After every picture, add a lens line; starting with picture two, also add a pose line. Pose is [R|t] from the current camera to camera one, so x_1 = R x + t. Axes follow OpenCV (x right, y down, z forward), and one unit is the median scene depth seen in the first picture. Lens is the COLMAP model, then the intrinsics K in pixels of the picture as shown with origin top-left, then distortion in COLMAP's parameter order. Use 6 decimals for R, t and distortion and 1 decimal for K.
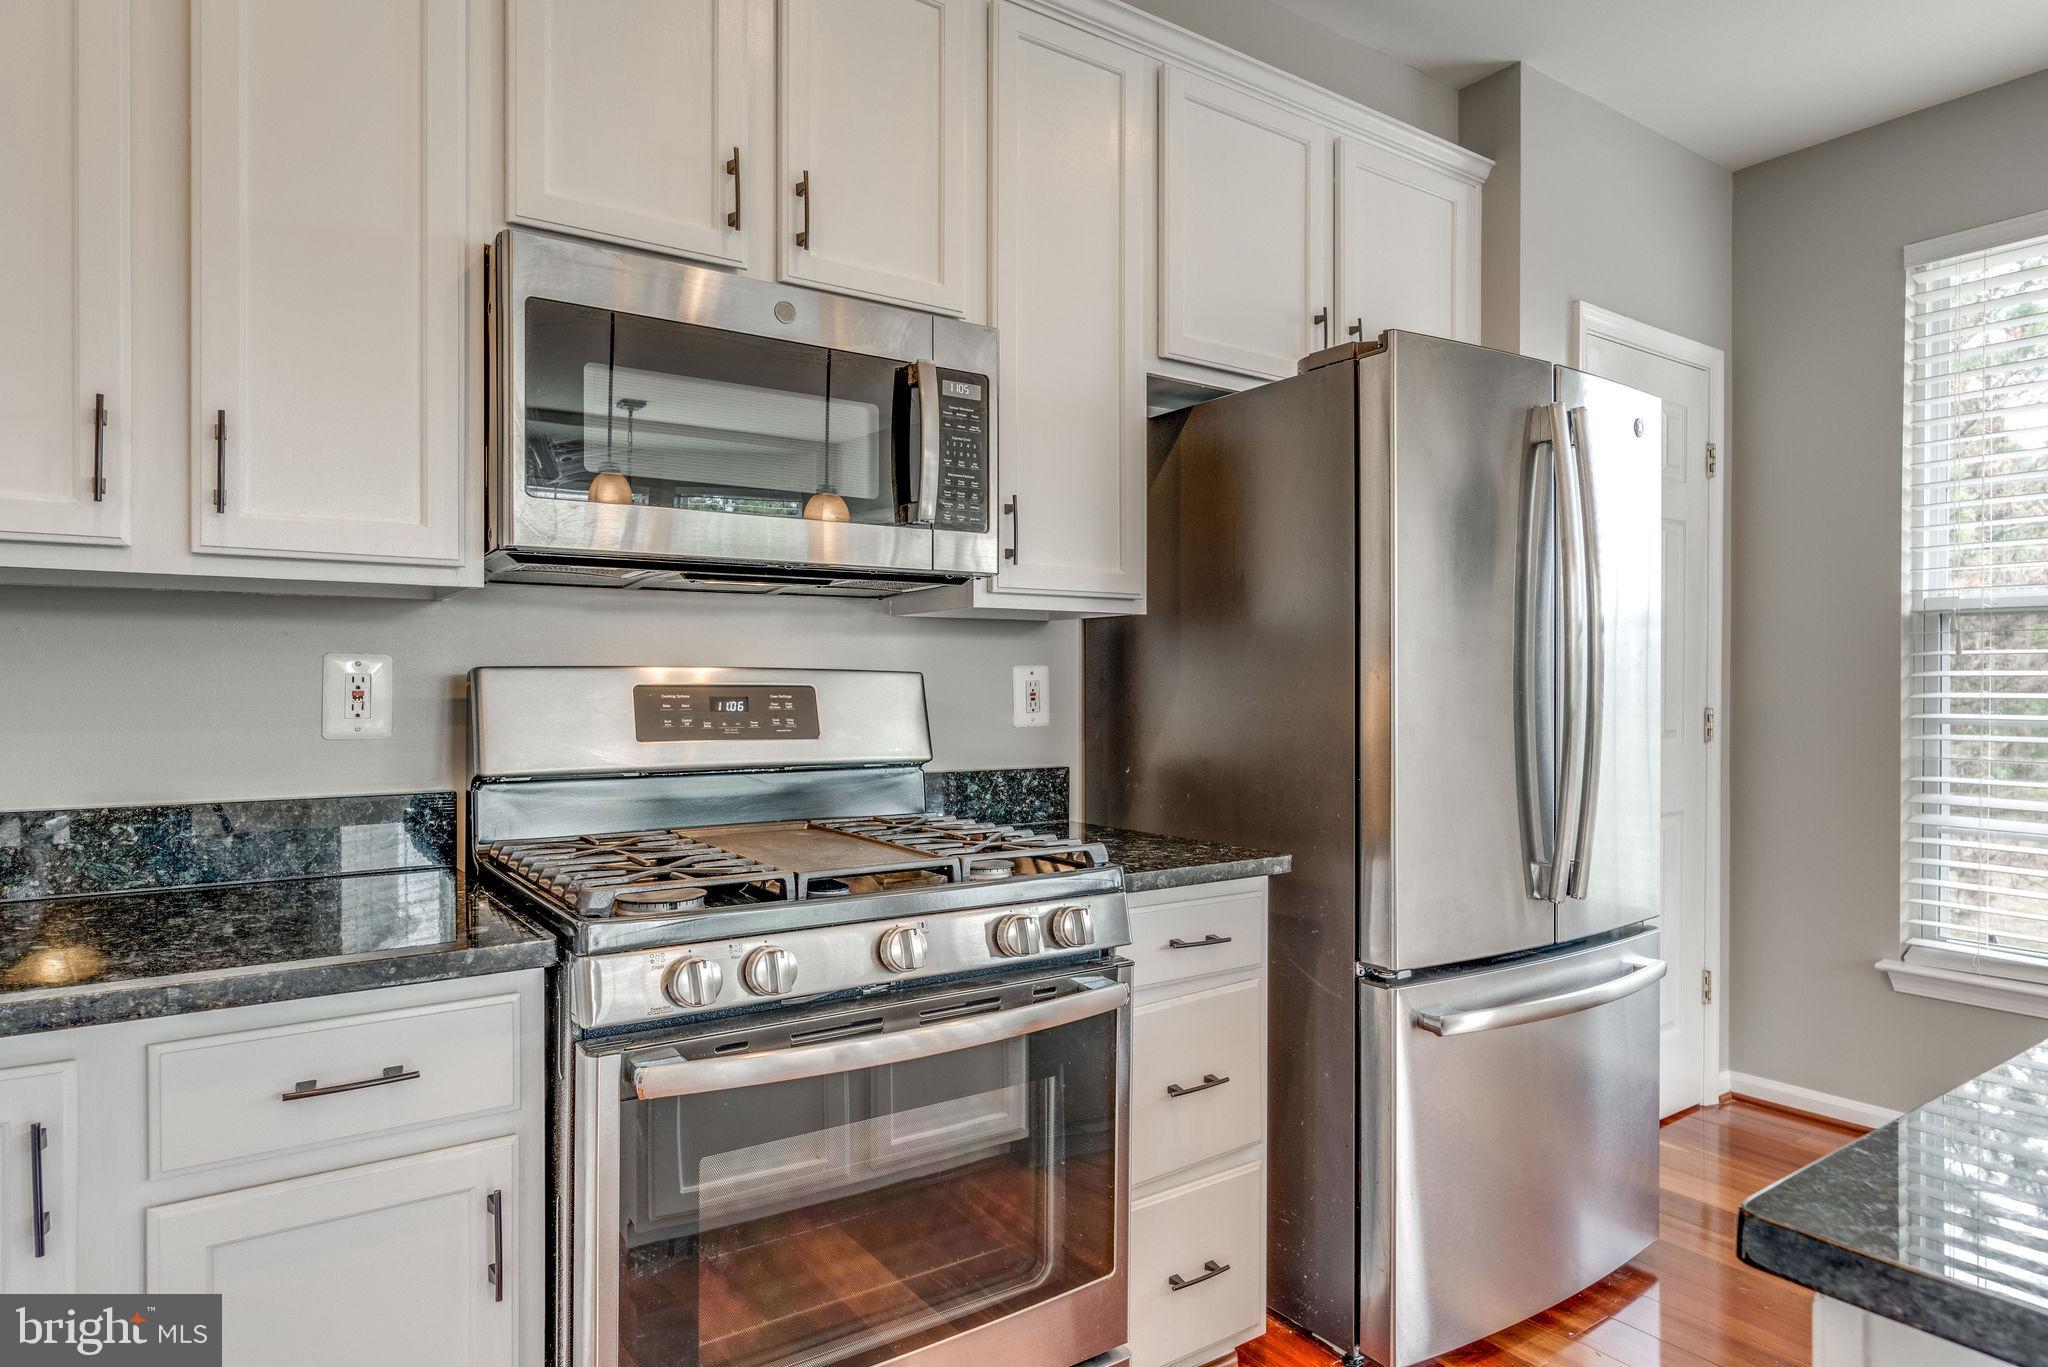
lens RADIAL K [[1125.7, 0, 1022.8], [0, 1125.7, 686.8], [0, 0, 1]] dist [-0.009572, 0.001218]
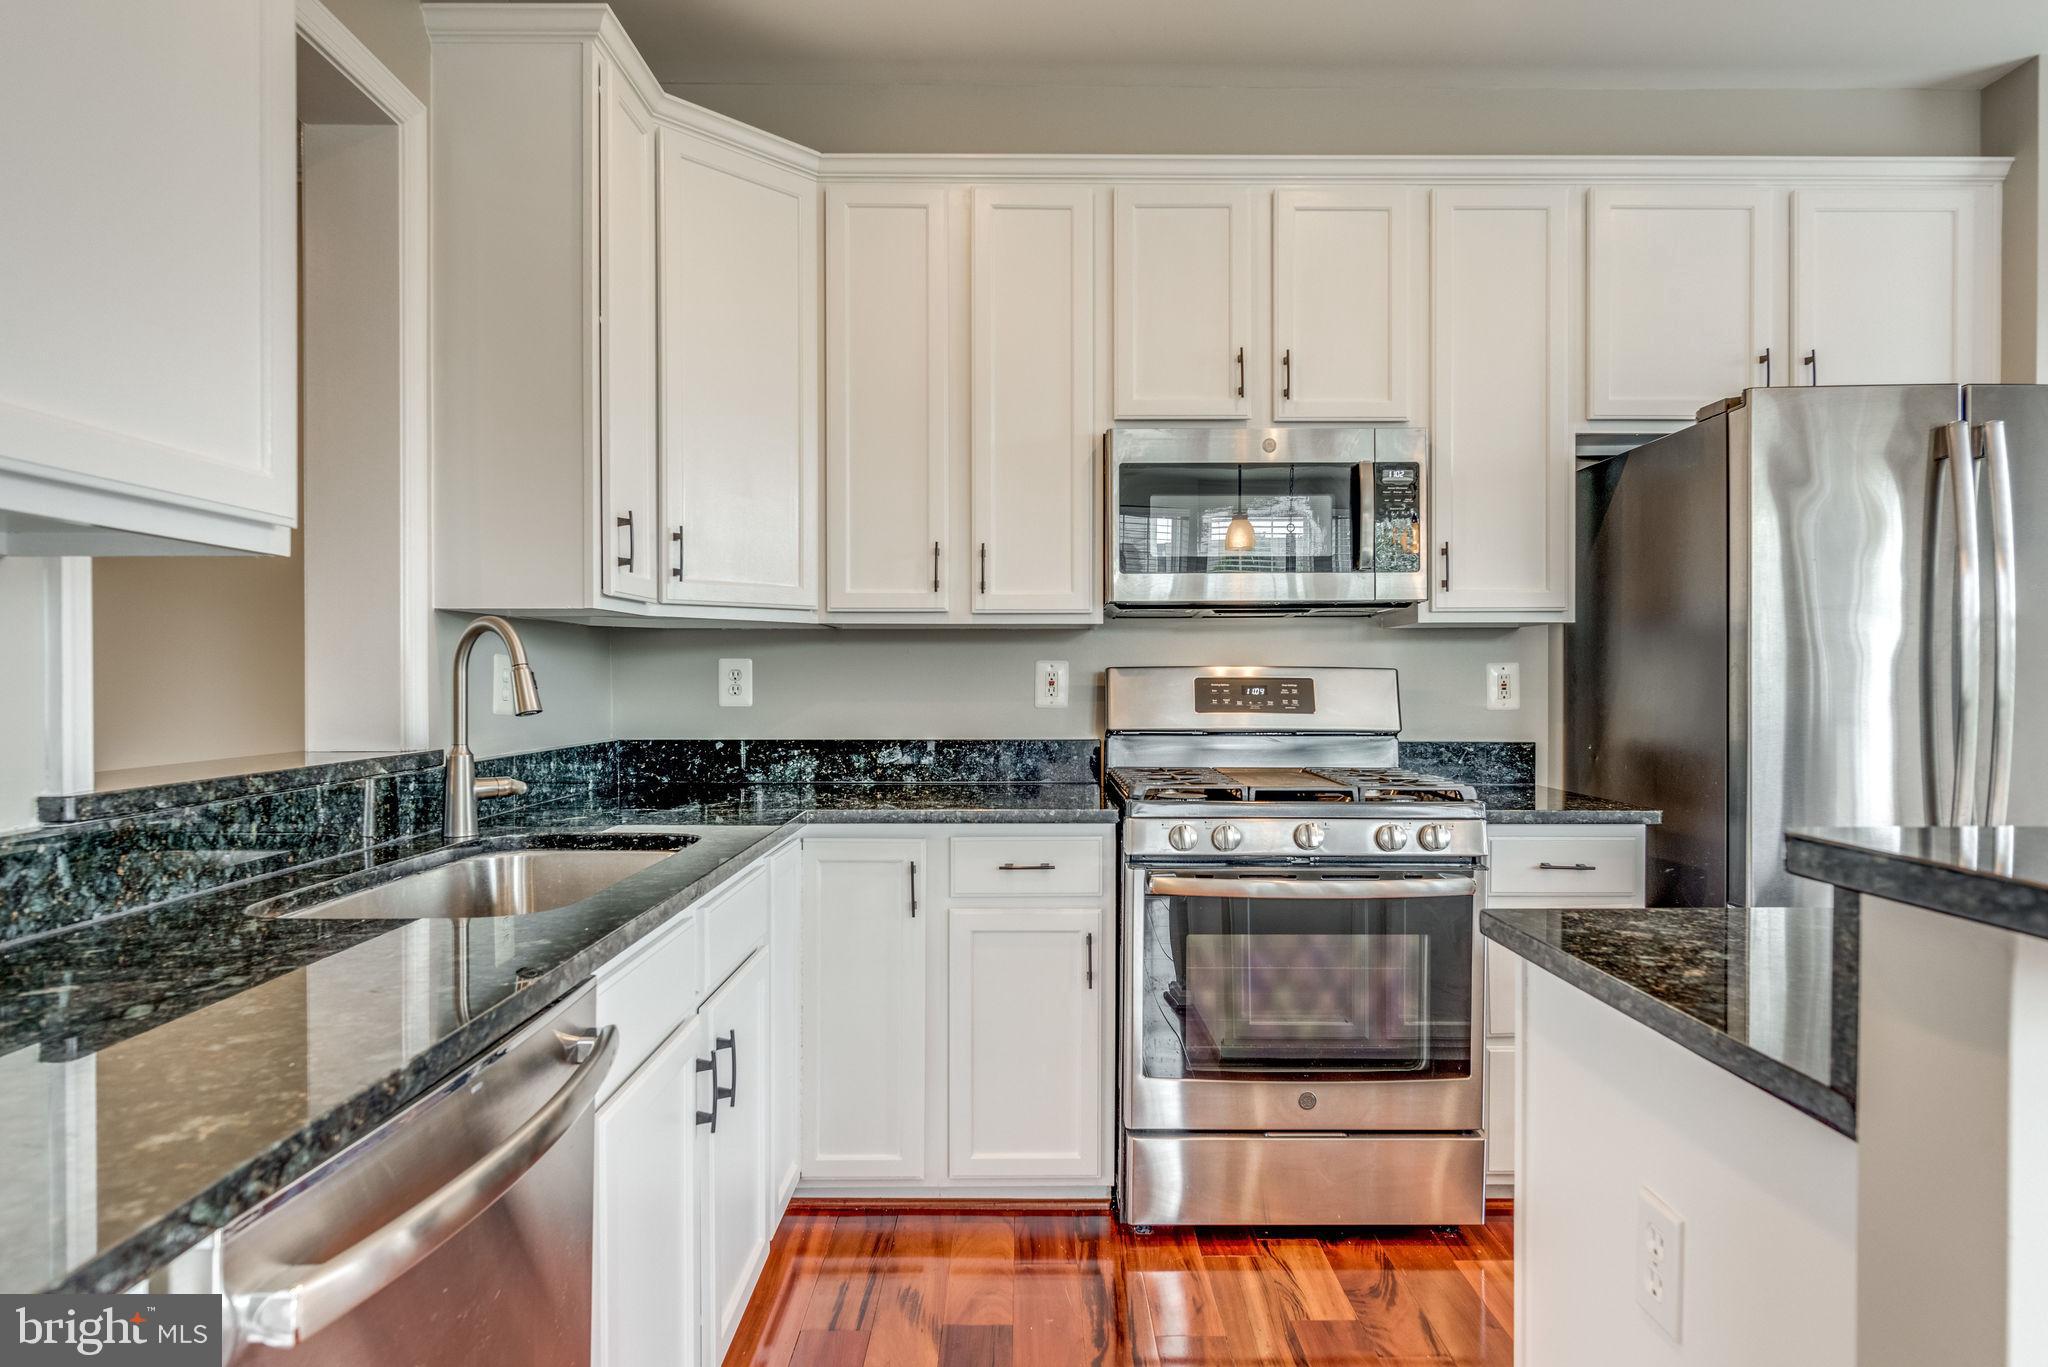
lens RADIAL K [[1125.7, 0, 1081.7], [0, 1125.7, 687.9], [0, 0, 1]] dist [-0.009572, 0.001218]
pose [[0.834261, 0.002699, -0.551363, 0.424583], [-0.000380, 0.999991, 0.004321, 0.006179], [0.551370, -0.003395, 0.834254, -0.460012]]
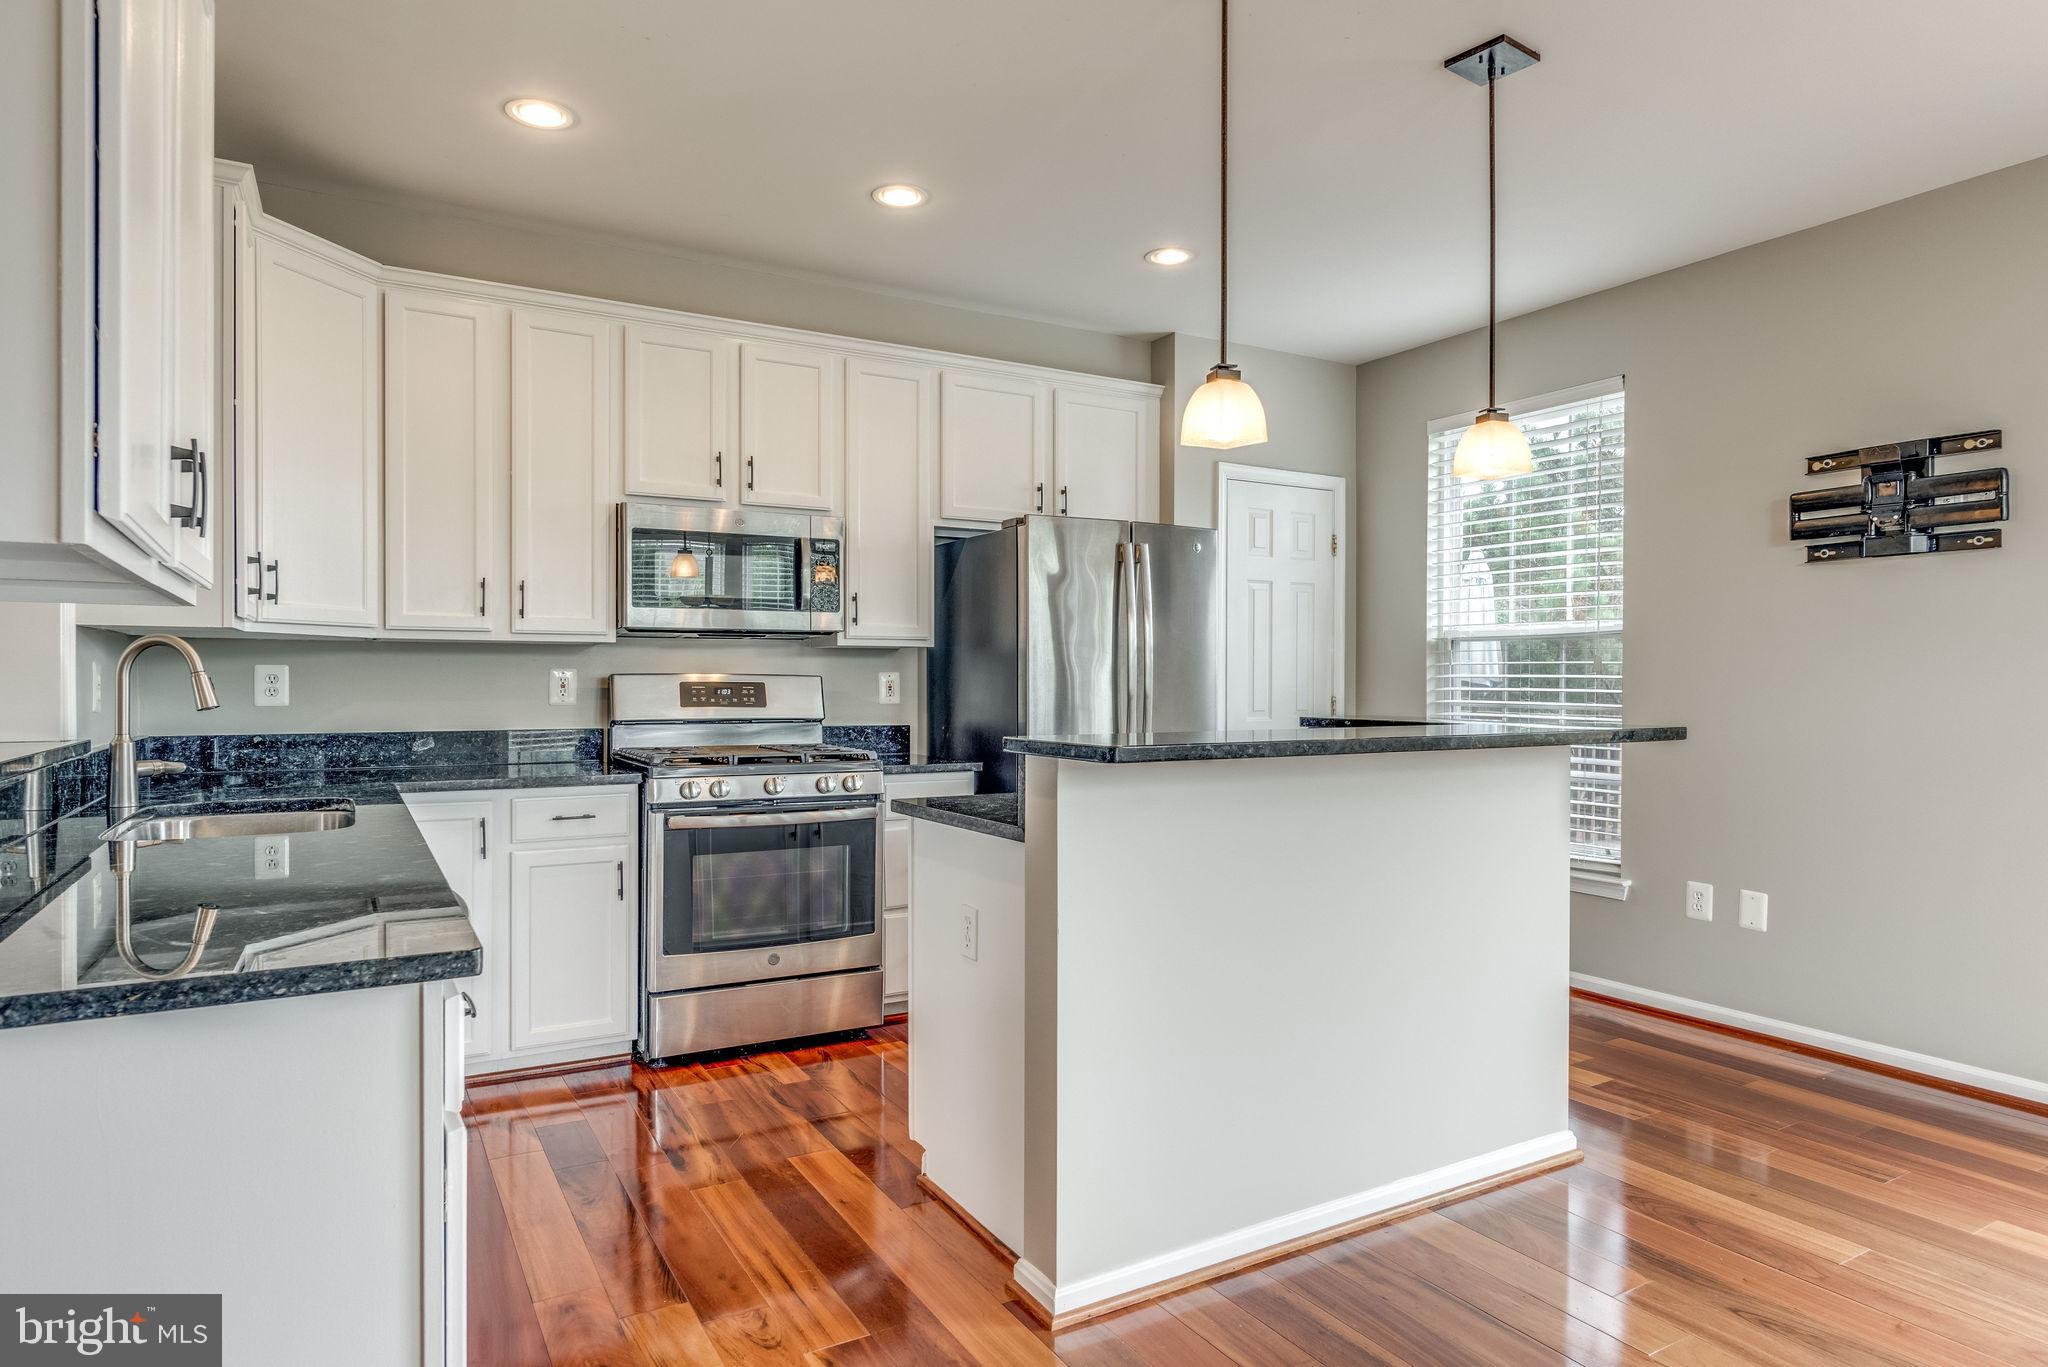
lens RADIAL K [[1125.7, 0, 1030.3], [0, 1125.7, 687.2], [0, 0, 1]] dist [-0.009572, 0.001218]
pose [[0.996435, 0.000597, -0.084362, 0.550281], [-0.000493, 0.999999, 0.001260, 0.005744], [0.084363, -0.001214, 0.996434, -1.198113]]
